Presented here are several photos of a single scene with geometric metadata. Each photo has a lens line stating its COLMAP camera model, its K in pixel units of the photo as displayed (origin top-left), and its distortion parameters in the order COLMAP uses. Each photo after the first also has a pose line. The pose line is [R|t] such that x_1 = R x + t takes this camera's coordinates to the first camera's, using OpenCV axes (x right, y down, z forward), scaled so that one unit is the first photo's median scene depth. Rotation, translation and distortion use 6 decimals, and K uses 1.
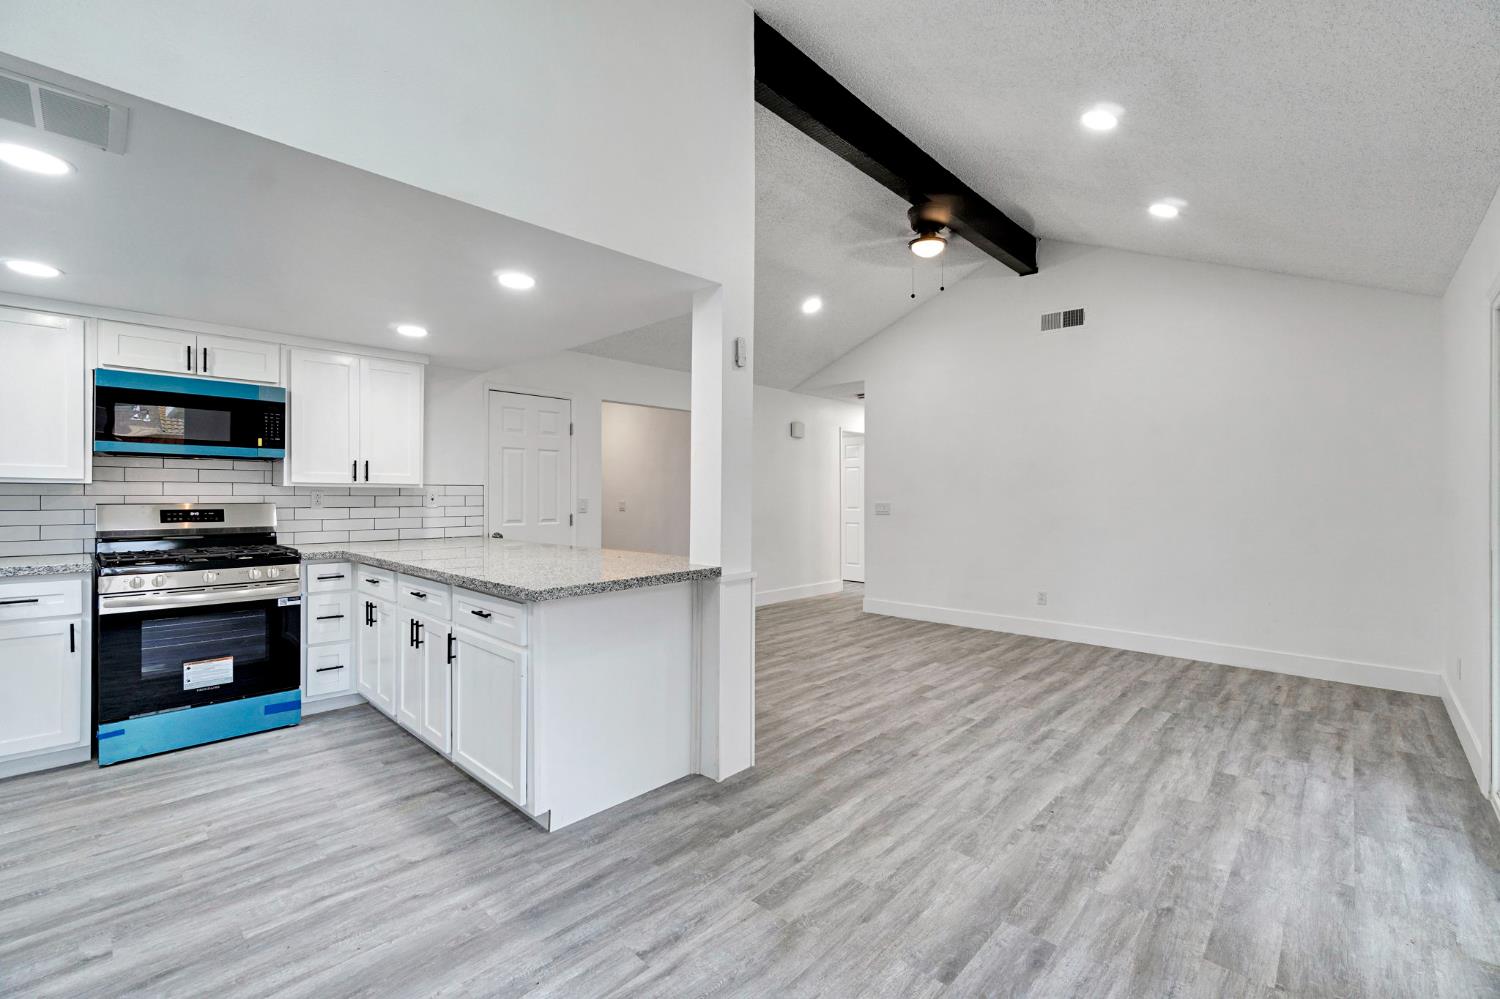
lens RADIAL K [[640.4, 0, 753.8], [0, 640.4, 491.7], [0, 0, 1]] dist [-0.003553, -0.000022]
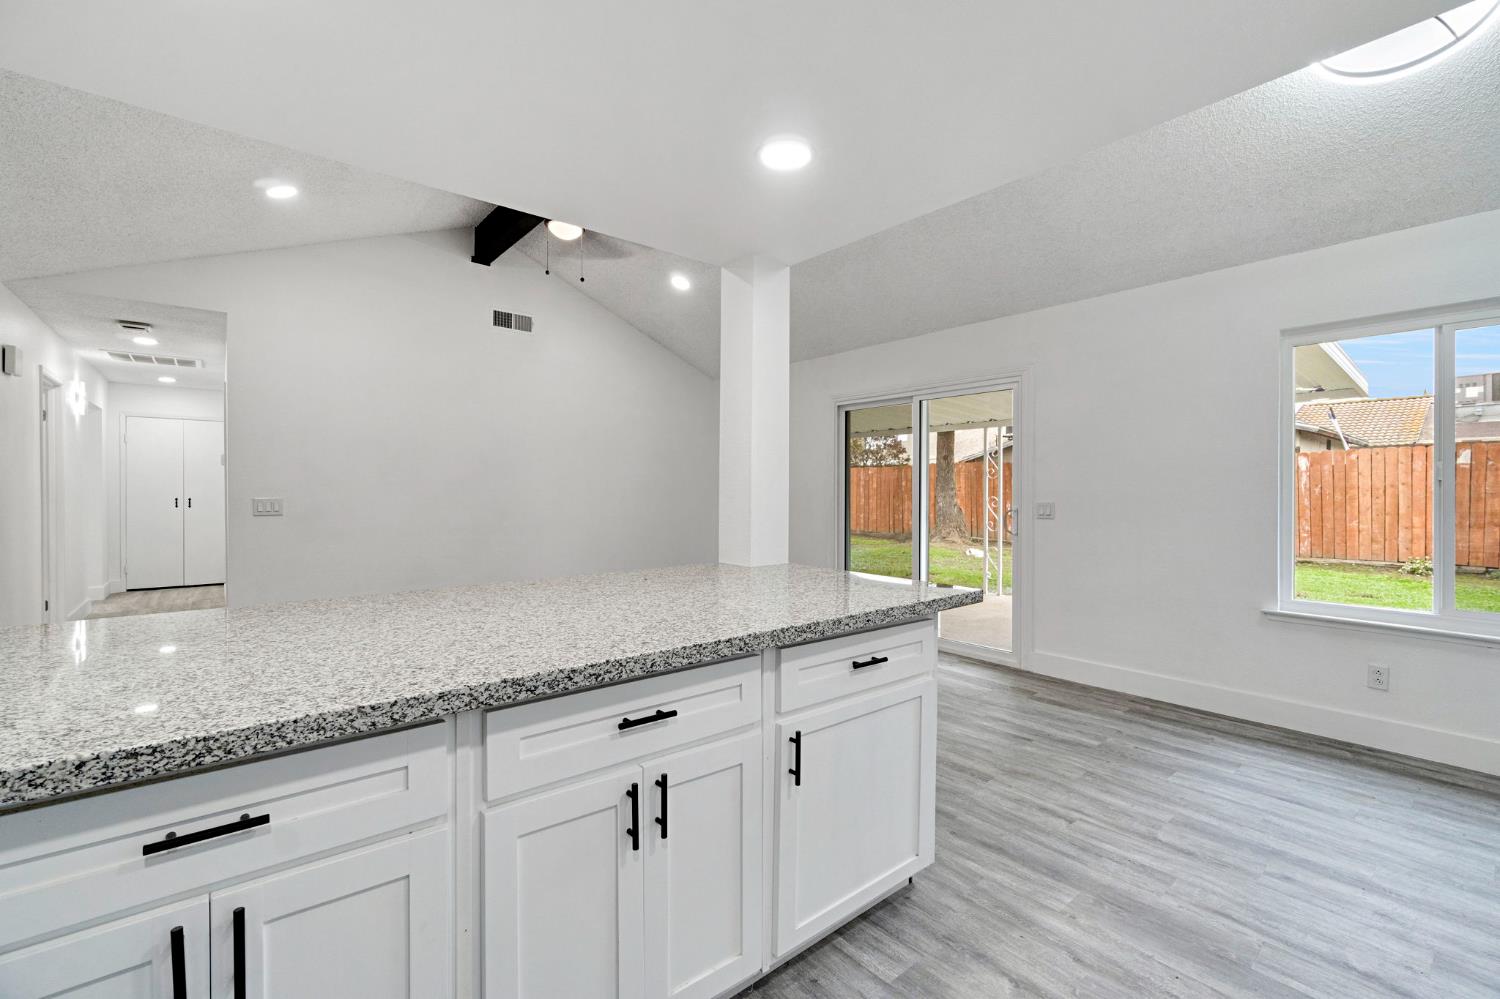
lens RADIAL K [[640.4, 0, 753.8], [0, 640.4, 491.7], [0, 0, 1]] dist [-0.003553, -0.000022]
pose [[0.113449, 0.002827, 0.993540, -0.690842], [-0.009907, 0.999949, -0.001714, 0.009281], [-0.993494, -0.009648, 0.113471, 0.649377]]
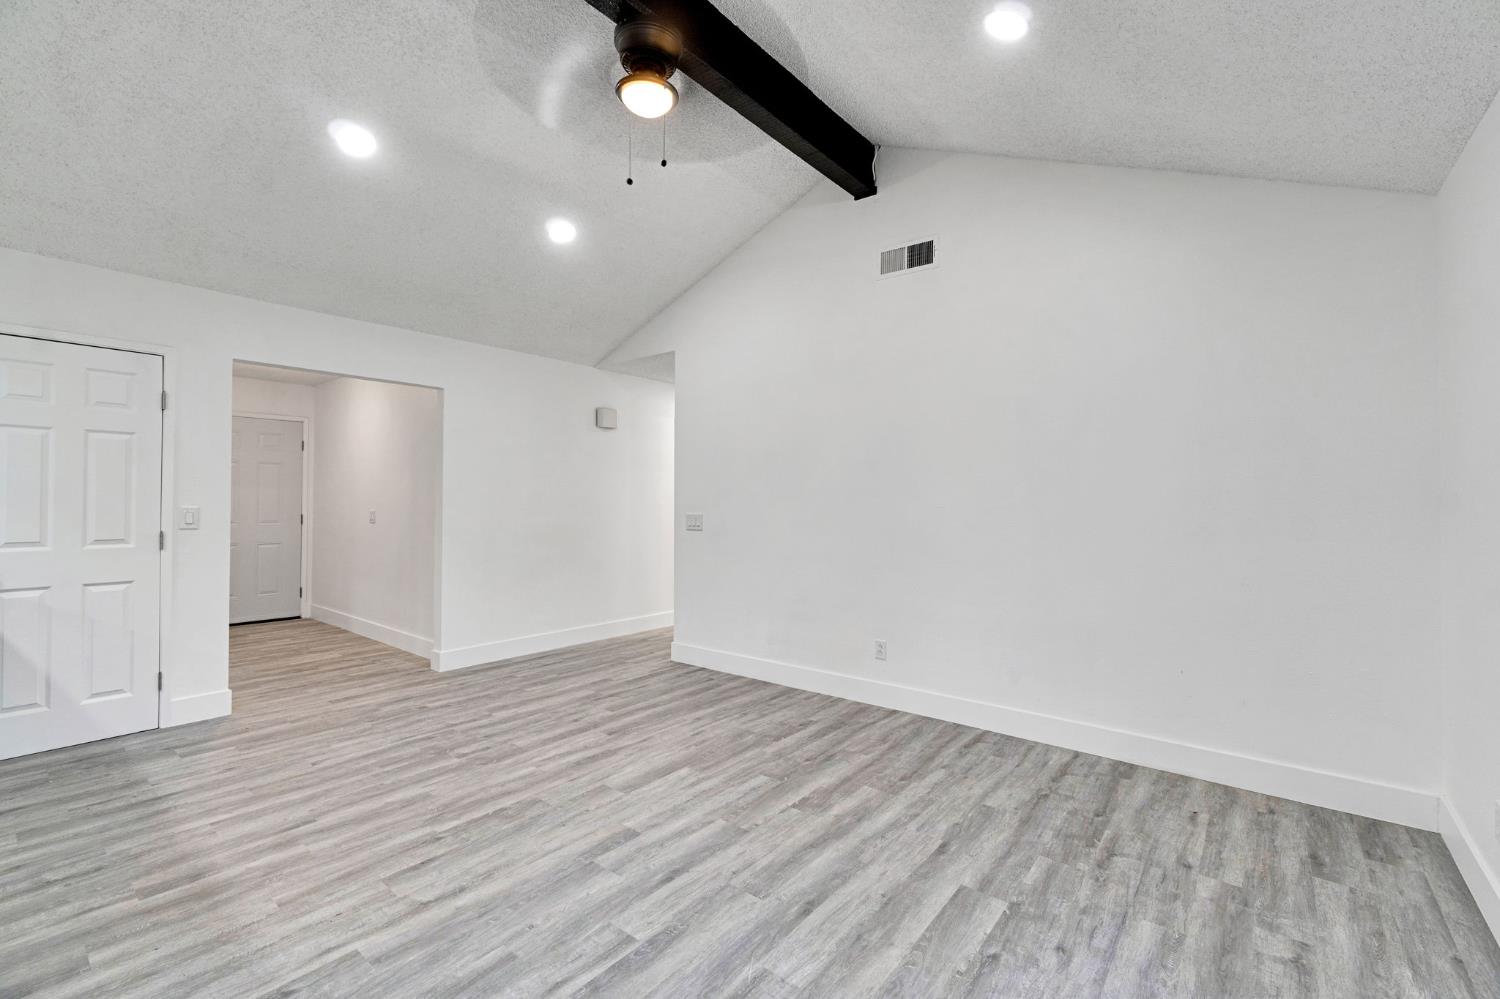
lens RADIAL K [[640.4, 0, 753.8], [0, 640.4, 491.7], [0, 0, 1]] dist [-0.003553, -0.000022]
pose [[0.997157, 0.005816, 0.075130, 0.348150], [-0.004990, 0.999925, -0.011178, -0.001268], [-0.075189, 0.010772, 0.997111, 0.411301]]
